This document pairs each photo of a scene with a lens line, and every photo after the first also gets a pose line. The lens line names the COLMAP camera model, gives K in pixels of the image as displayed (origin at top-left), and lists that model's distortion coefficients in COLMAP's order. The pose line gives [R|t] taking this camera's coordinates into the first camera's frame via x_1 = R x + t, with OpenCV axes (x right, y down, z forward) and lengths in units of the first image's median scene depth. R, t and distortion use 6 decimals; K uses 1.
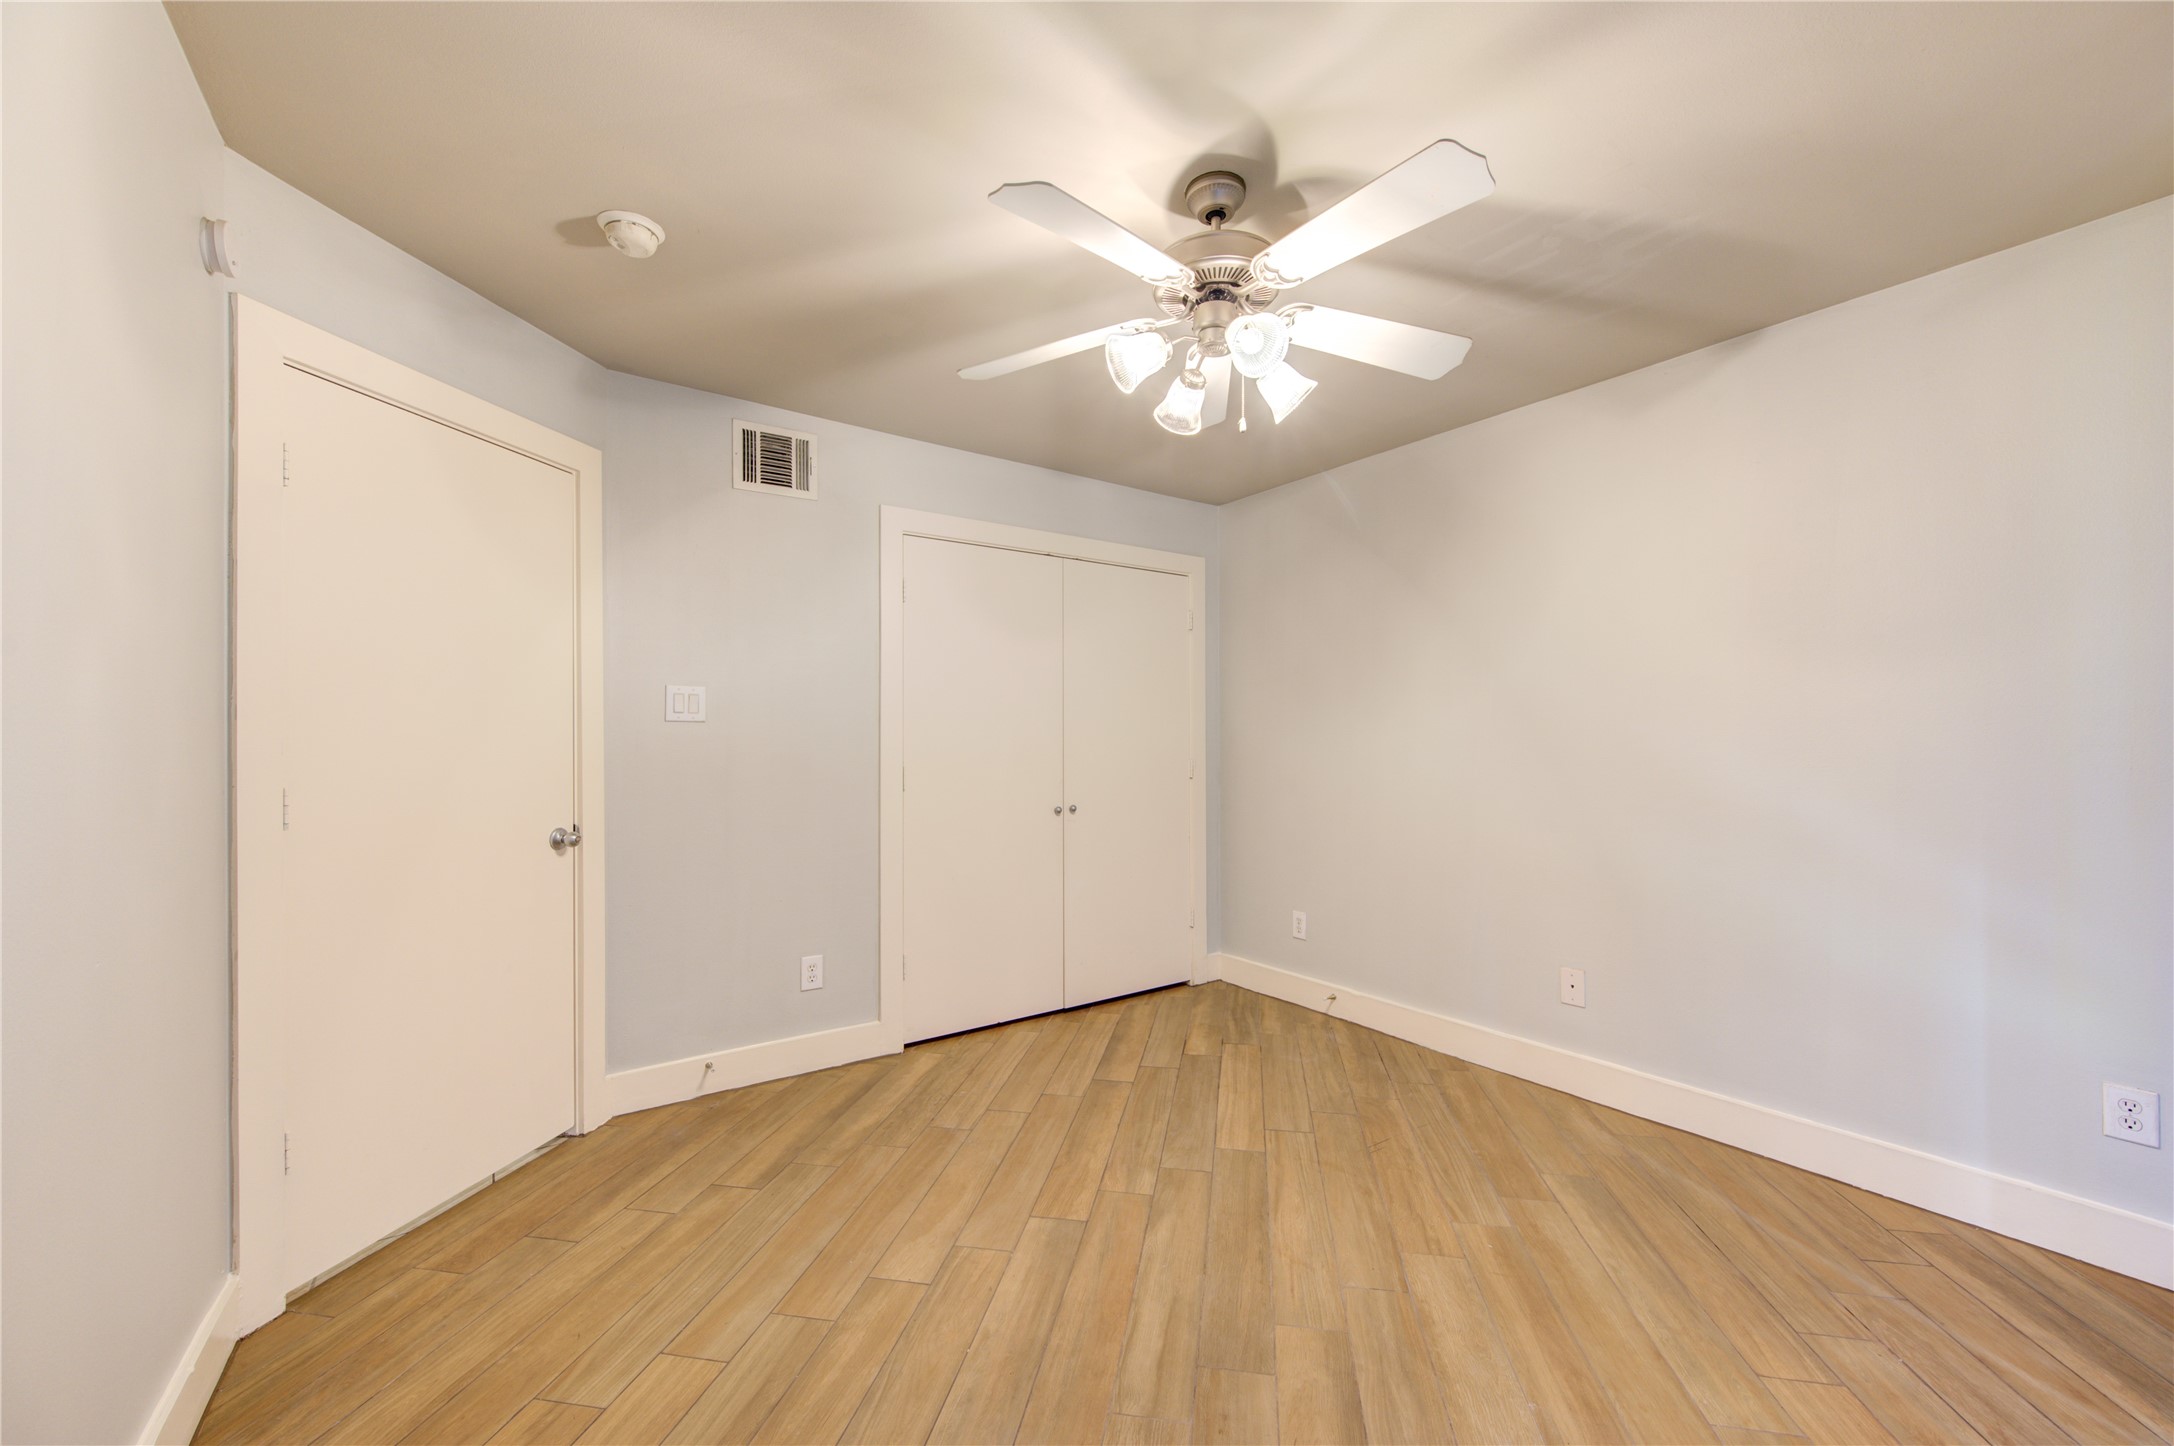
lens RADIAL K [[873.6, 0, 1101.9], [0, 873.6, 729.1], [0, 0, 1]] dist [0.005719, -0.002493]
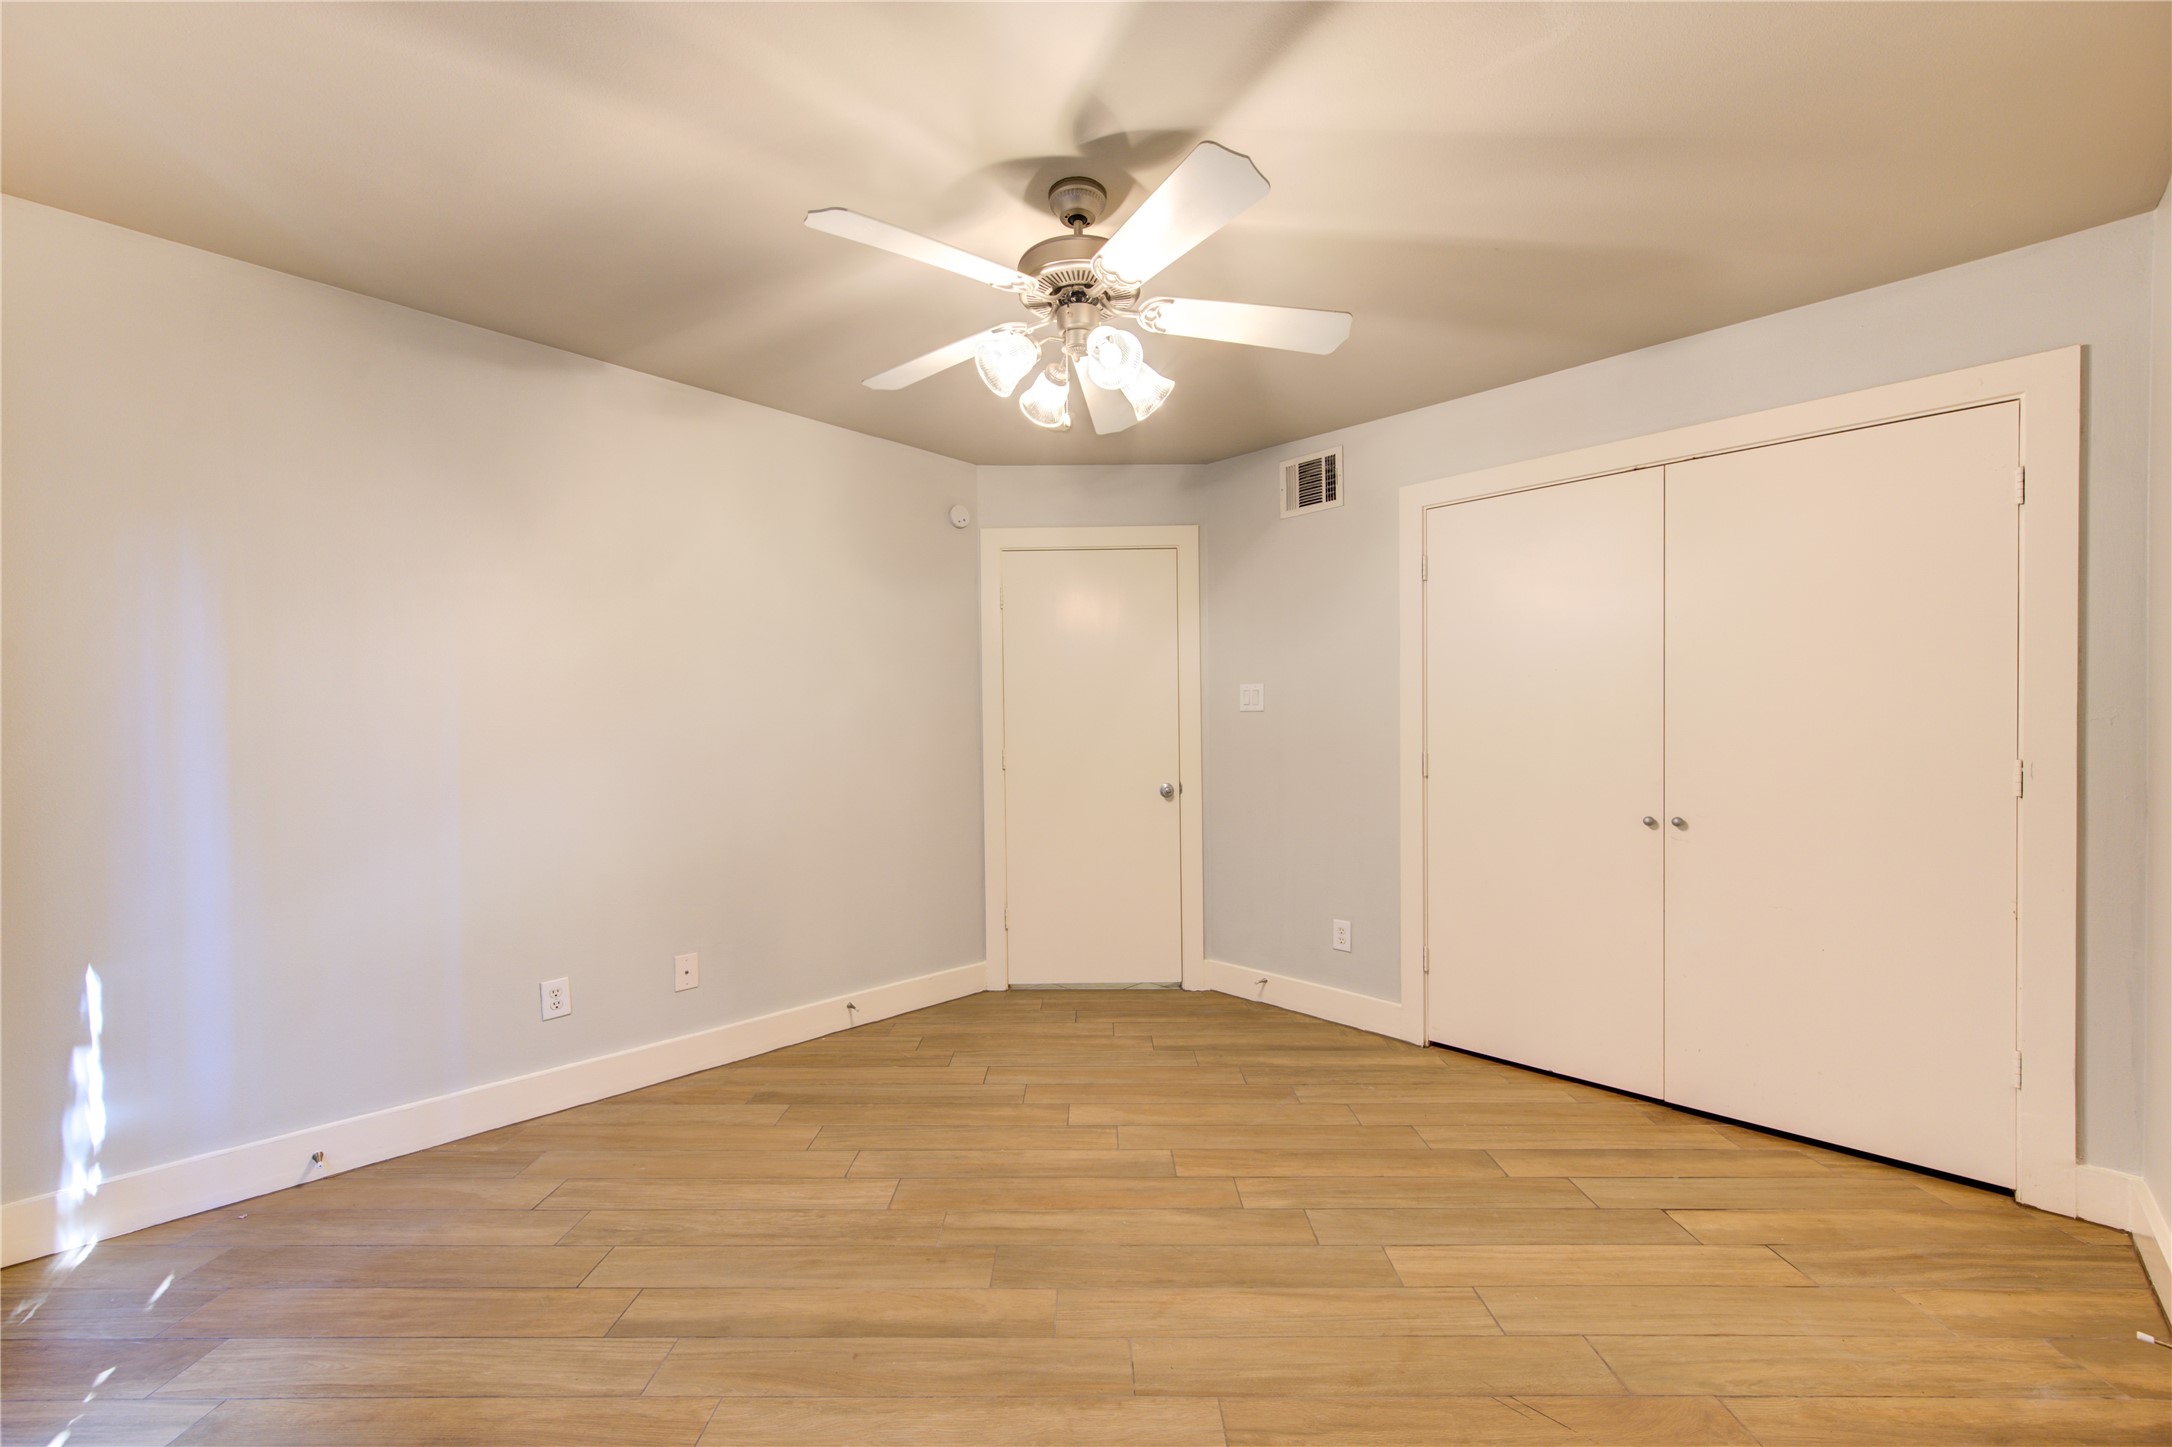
lens RADIAL K [[859.3, 0, 1069.3], [0, 859.3, 734.8], [0, 0, 1]] dist [0.002342, -0.000508]
pose [[0.137874, 0.008901, -0.990410, 0.836887], [0.016918, 0.999793, 0.011340, 0.007512], [0.990305, -0.018319, 0.137695, 0.615434]]
